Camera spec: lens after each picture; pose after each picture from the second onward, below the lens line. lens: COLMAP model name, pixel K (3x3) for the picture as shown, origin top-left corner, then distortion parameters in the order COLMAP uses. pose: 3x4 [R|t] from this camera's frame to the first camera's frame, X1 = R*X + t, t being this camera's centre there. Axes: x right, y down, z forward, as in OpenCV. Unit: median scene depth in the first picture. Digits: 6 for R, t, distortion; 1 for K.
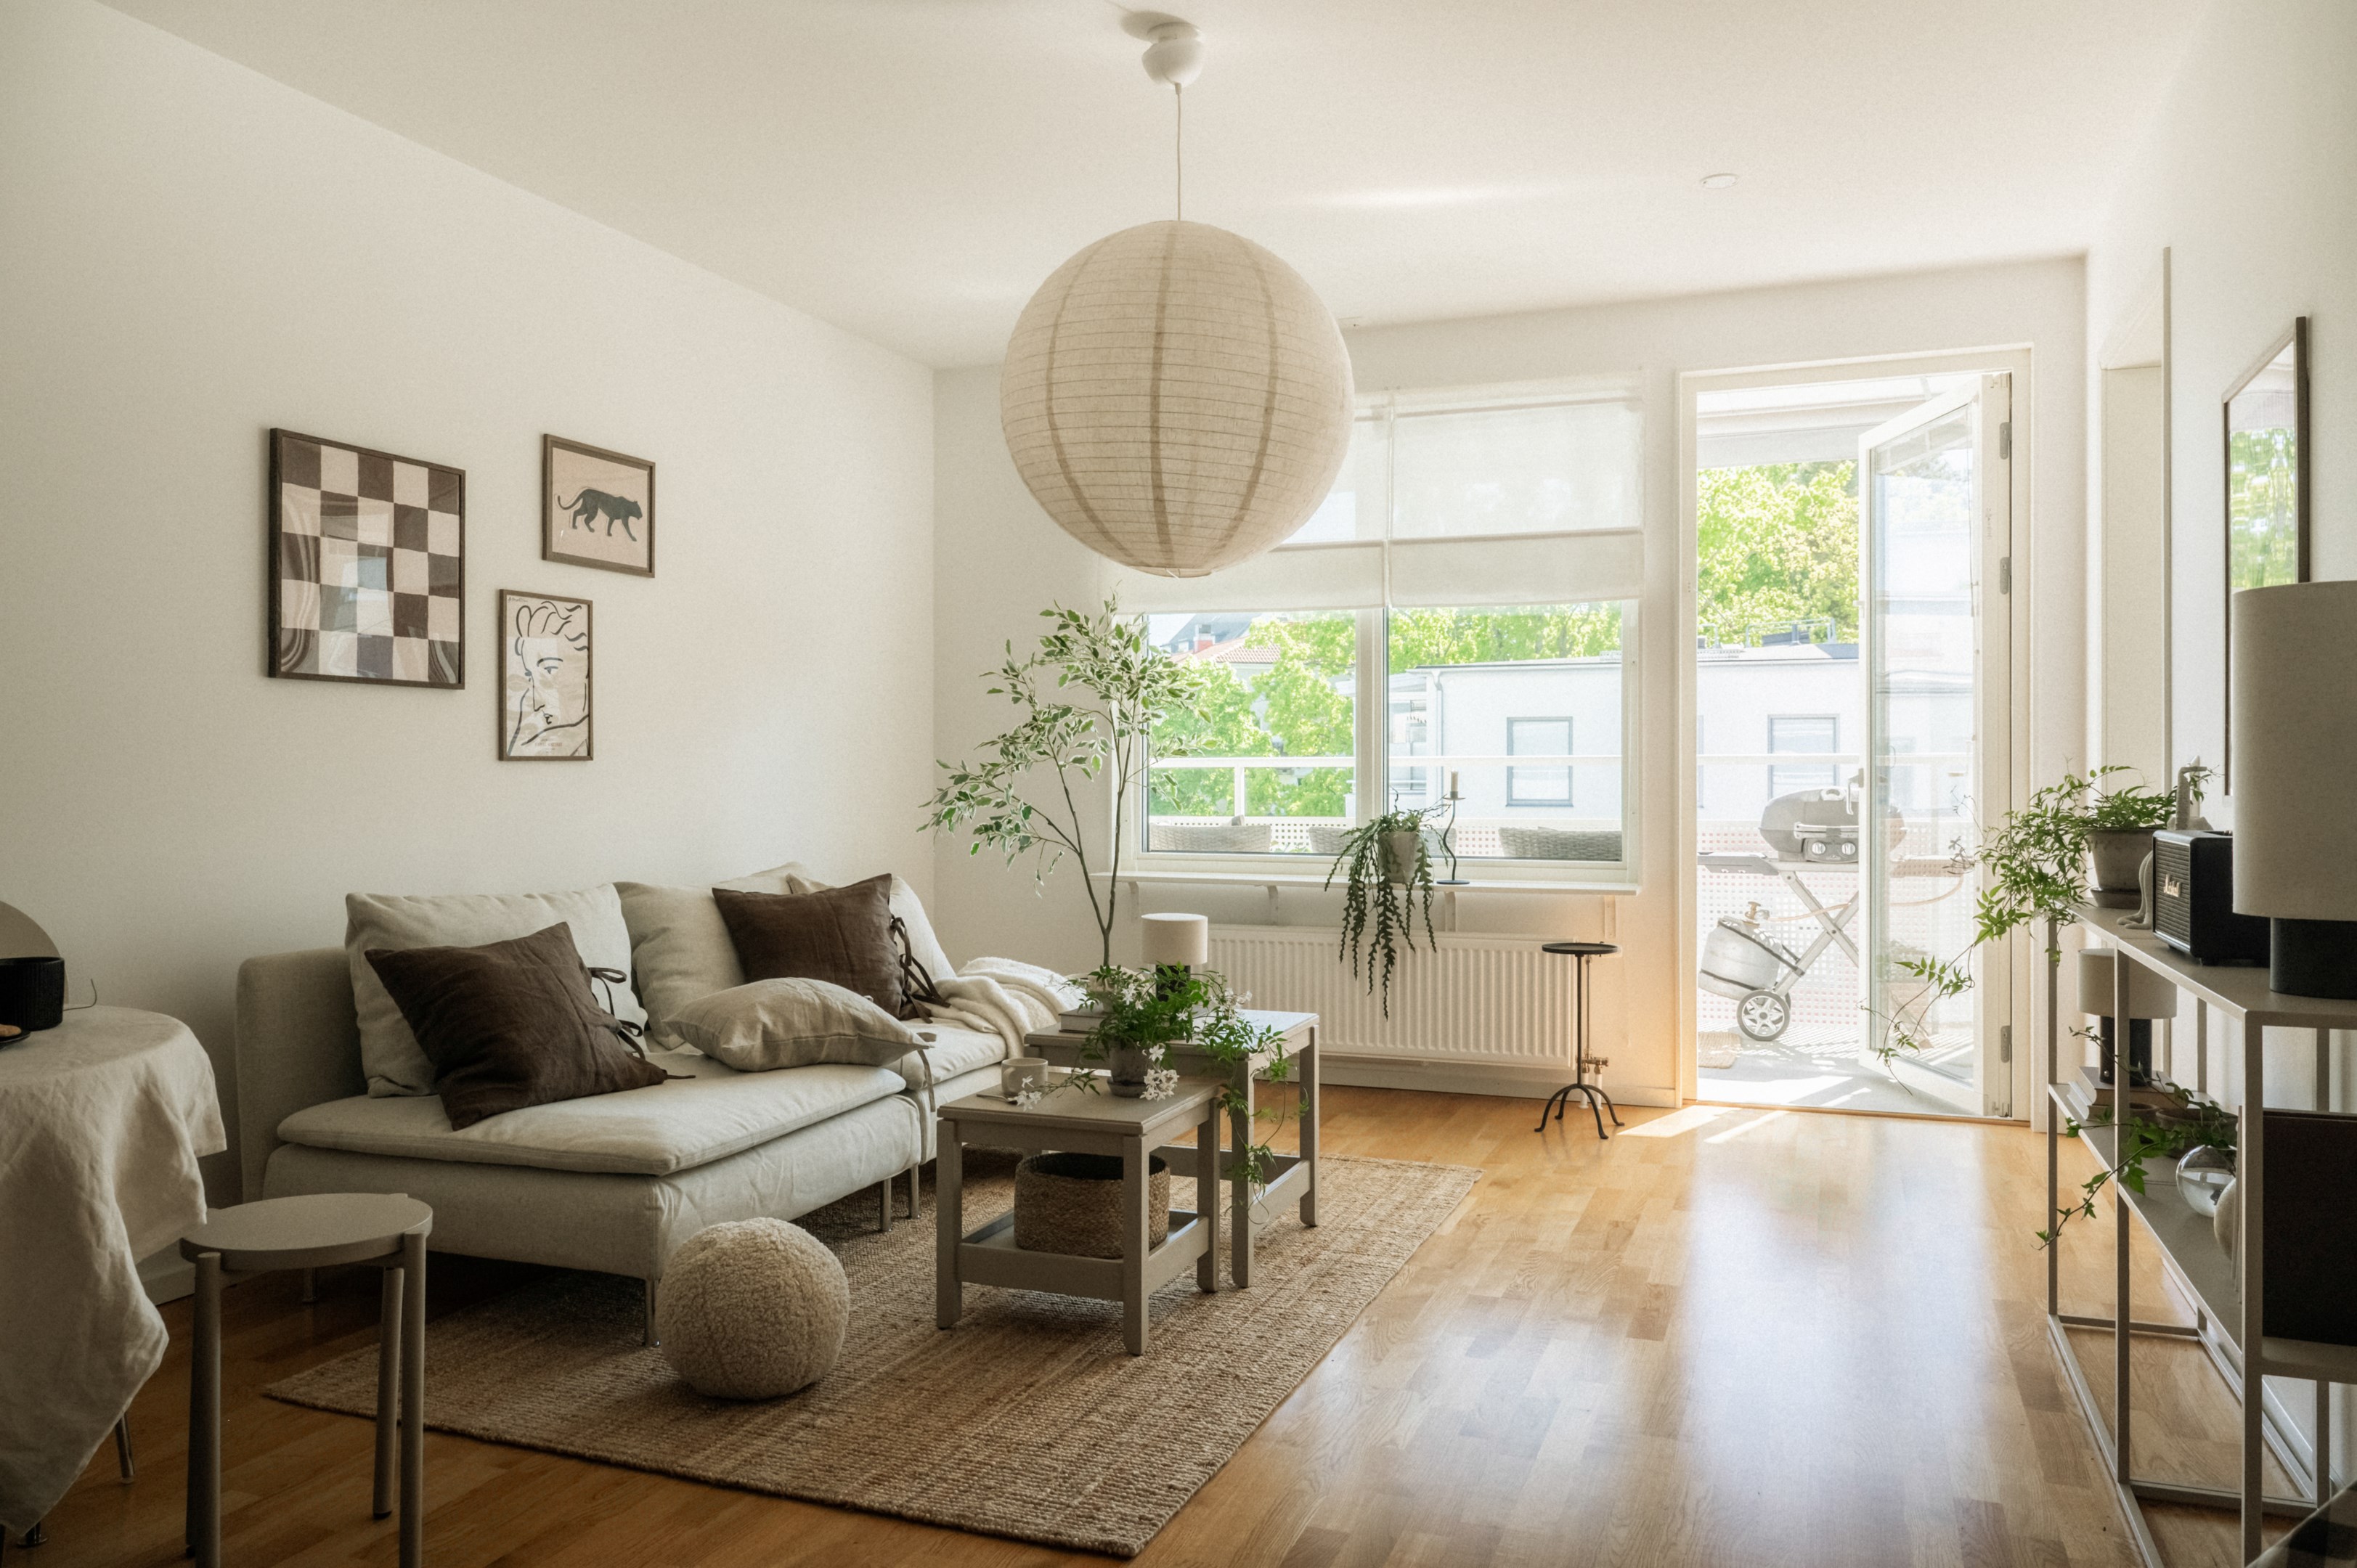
lens RADIAL K [[1729.0, 0, 1136.8], [0, 1729.0, 783.5], [0, 0, 1]] dist [-0.003718, 0.000259]
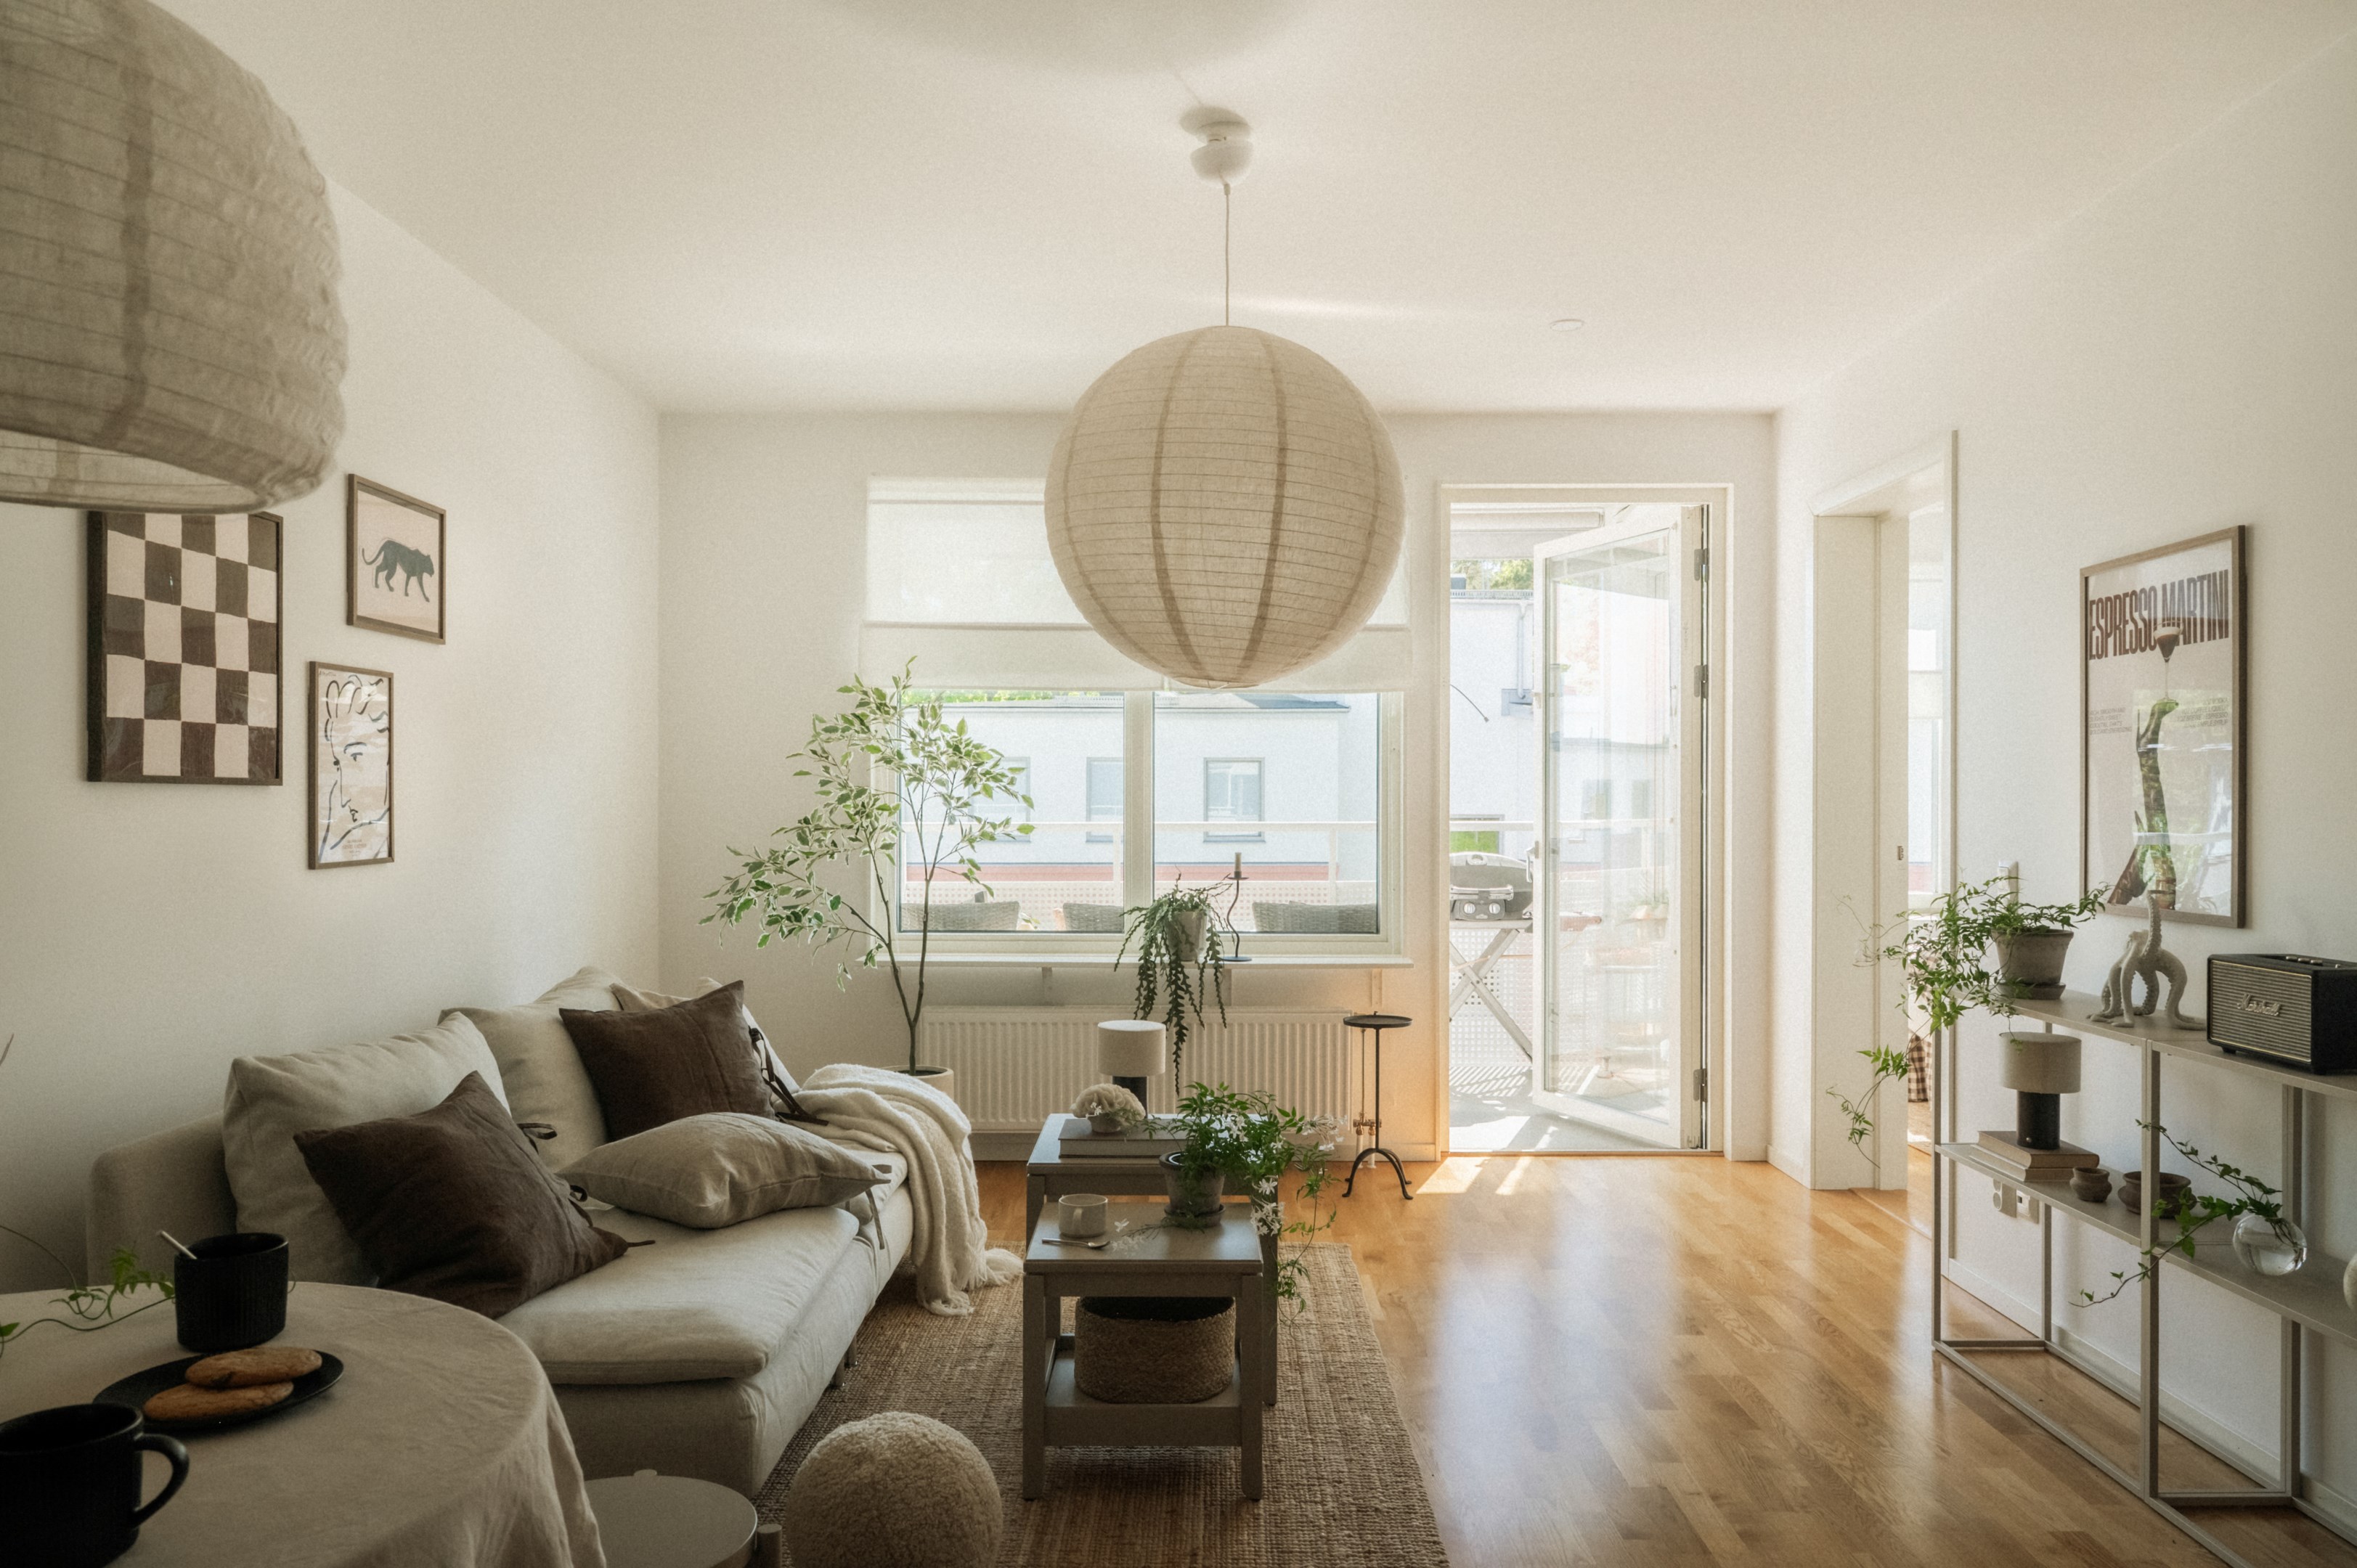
lens RADIAL K [[1673.4, 0, 1178.0], [0, 1673.4, 814.3], [0, 0, 1]] dist [-0.000218, -0.000324]
pose [[0.927227, -0.002505, 0.374490, -0.275117], [0.001354, 0.999994, 0.003337, -0.040381], [-0.374496, -0.002587, 0.927225, 0.102699]]
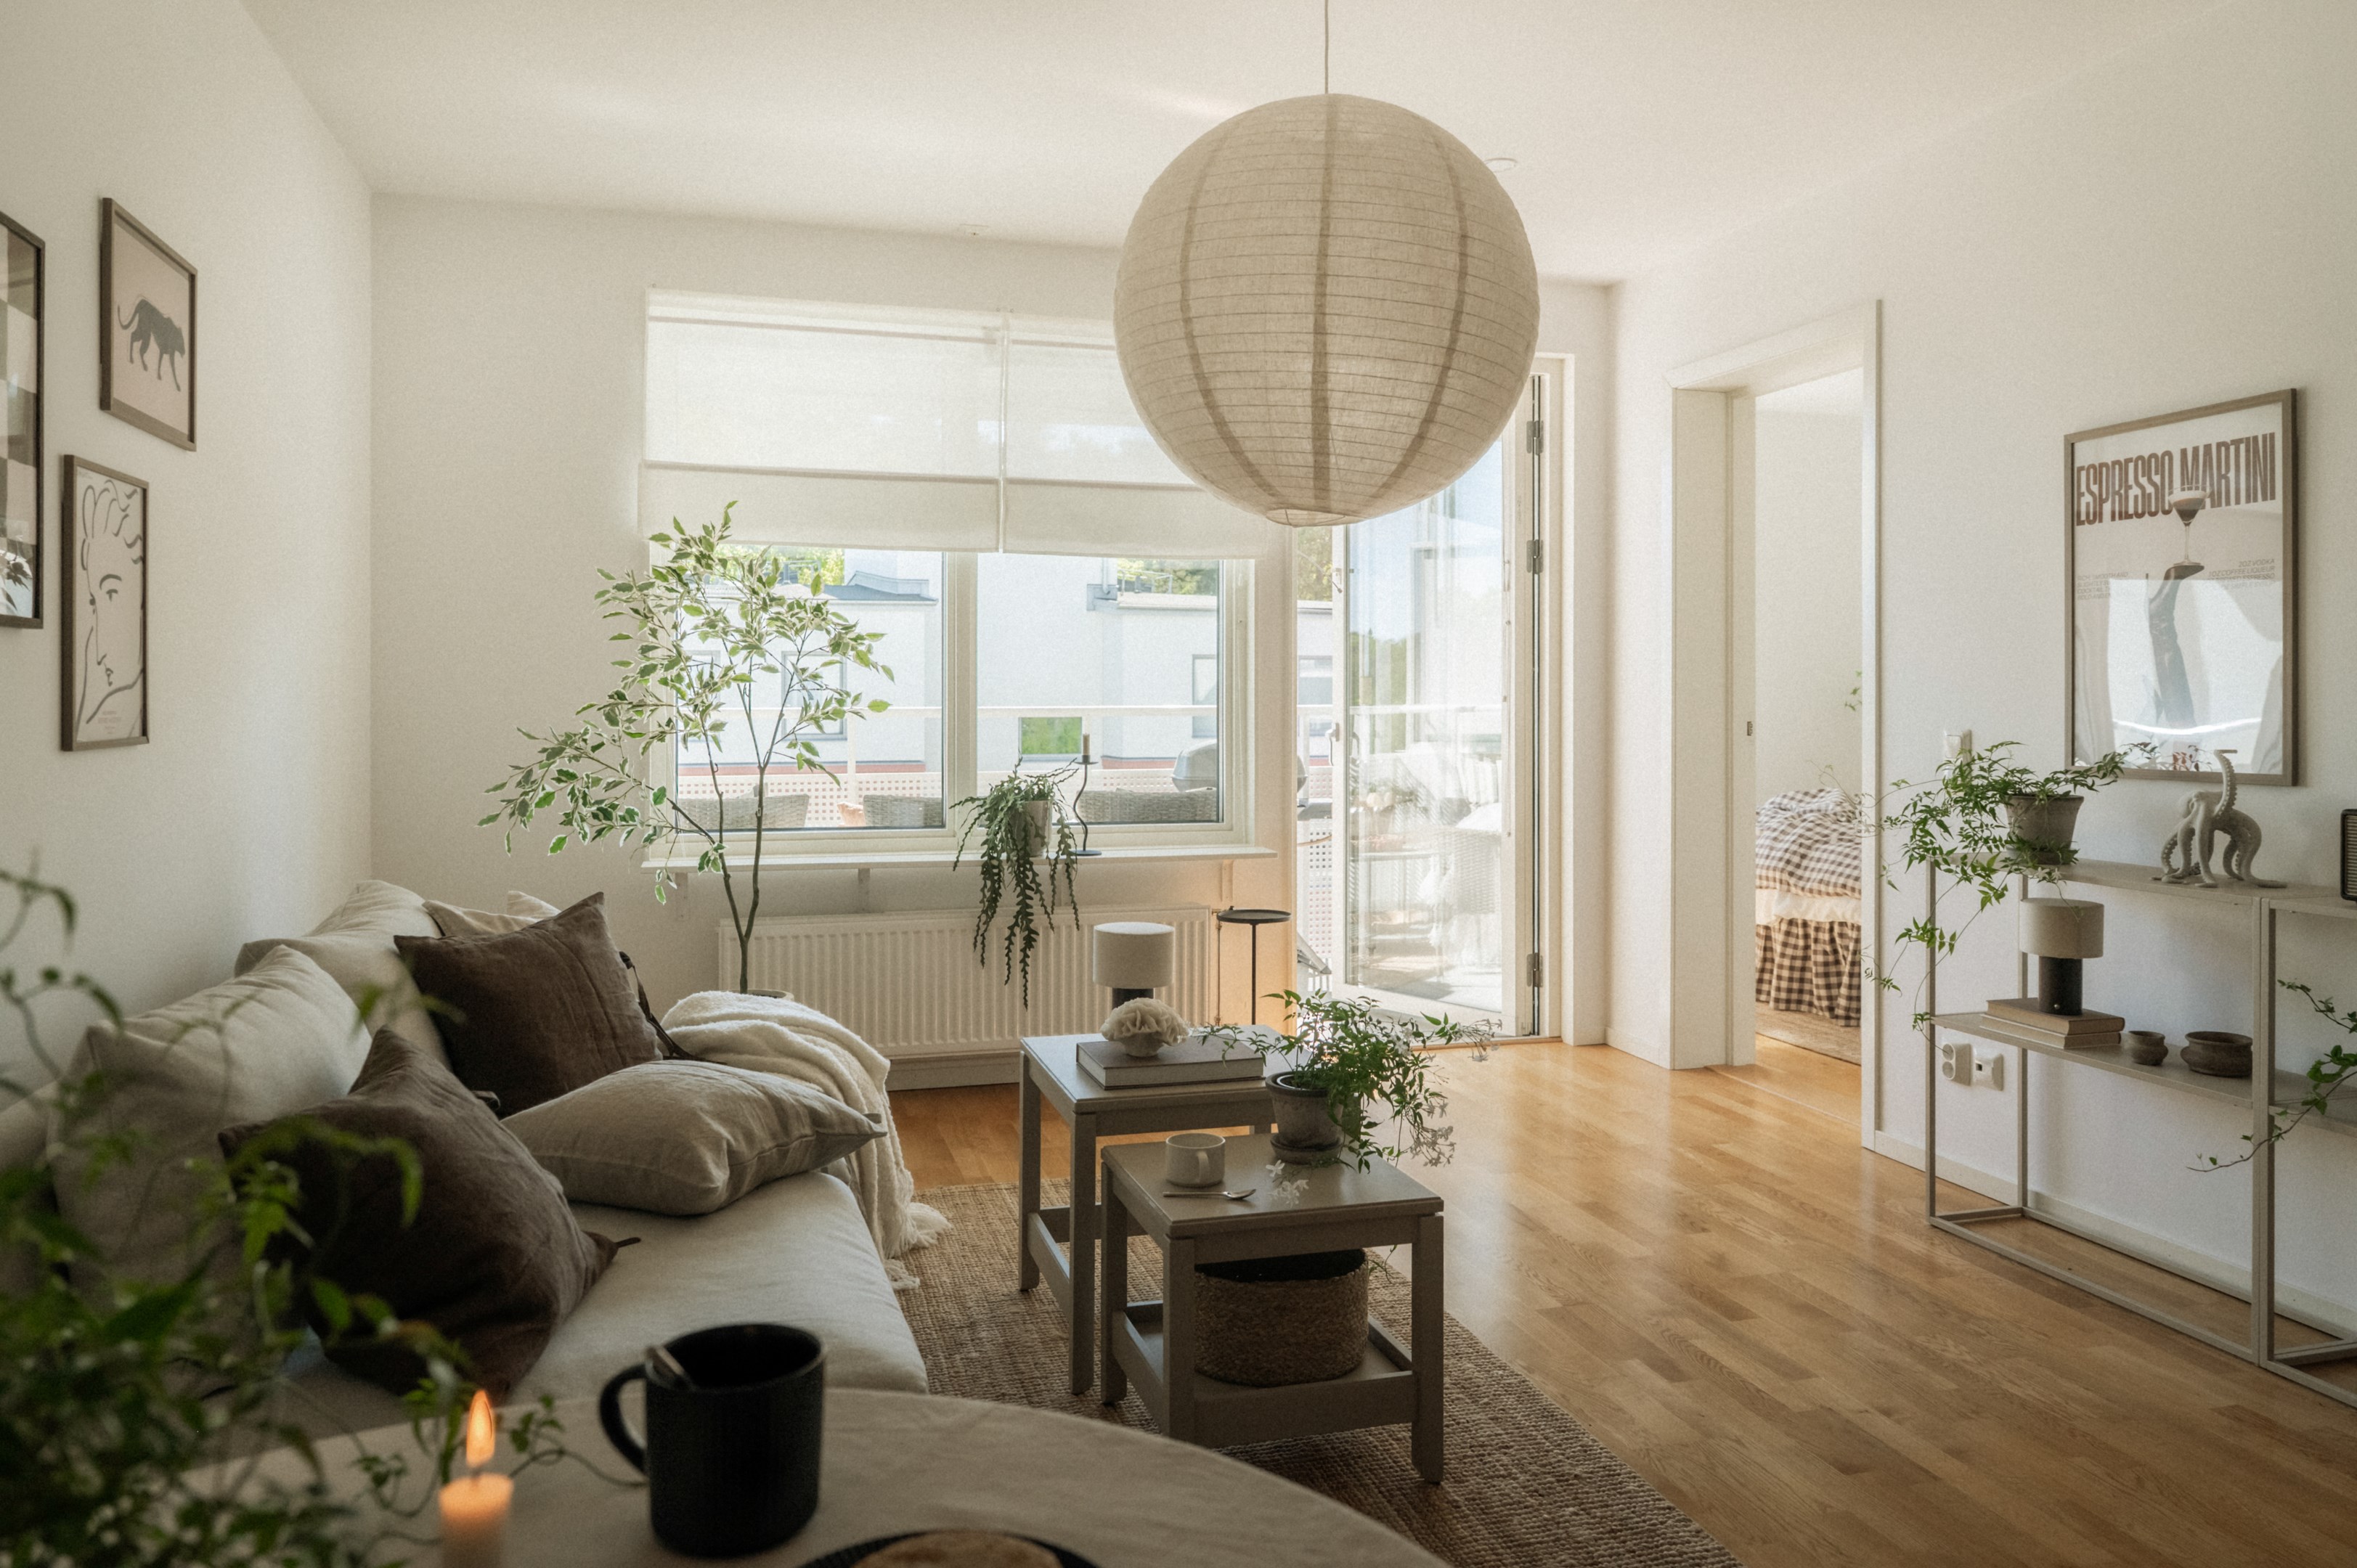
lens RADIAL K [[1683.5, 0, 1181.9], [0, 1683.5, 709.3], [0, 0, 1]] dist [-0.002206, 0.000994]
pose [[0.784381, -0.003910, 0.620268, -0.411651], [0.004375, 0.999990, 0.000771, -0.025187], [-0.620264, 0.002109, 0.784390, 0.316290]]
